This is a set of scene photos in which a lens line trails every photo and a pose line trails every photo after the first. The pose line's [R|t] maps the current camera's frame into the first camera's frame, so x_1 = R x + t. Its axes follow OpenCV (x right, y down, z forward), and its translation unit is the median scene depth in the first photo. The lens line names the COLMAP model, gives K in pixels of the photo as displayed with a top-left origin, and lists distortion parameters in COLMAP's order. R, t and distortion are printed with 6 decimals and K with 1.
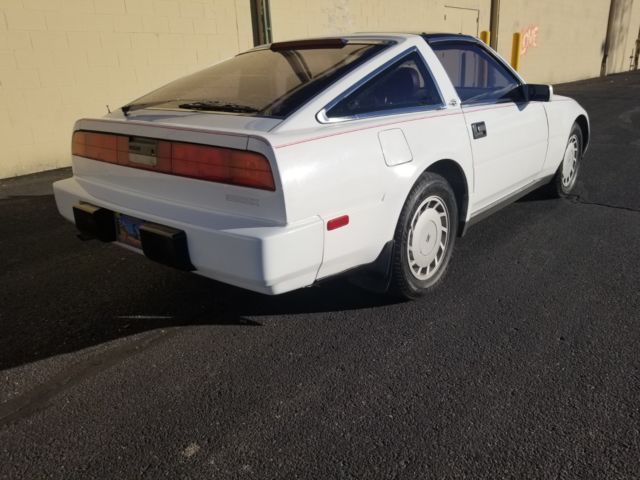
lens RADIAL K [[517.5, 0, 331.0], [0, 517.5, 240.2], [0, 0, 1]] dist [0.062007, -0.081565]
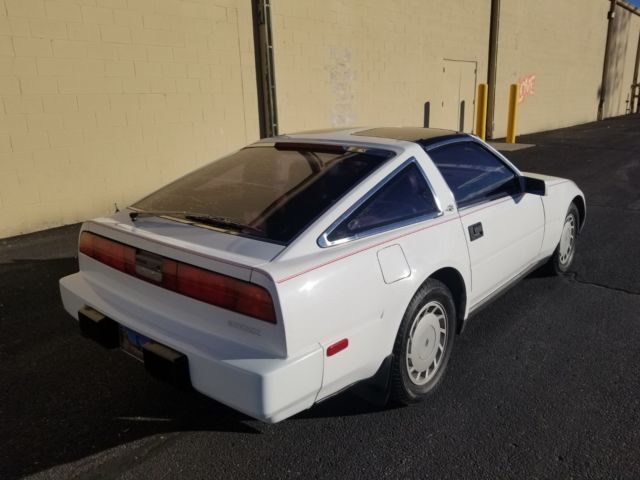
lens RADIAL K [[517.6, 0, 328.3], [0, 517.6, 240.9], [0, 0, 1]] dist [0.059561, -0.091401]
pose [[0.999941, 0.008979, -0.006057, -0.000239], [-0.009361, 0.997744, -0.066476, -0.134799], [0.005446, 0.066528, 0.997770, -0.024500]]
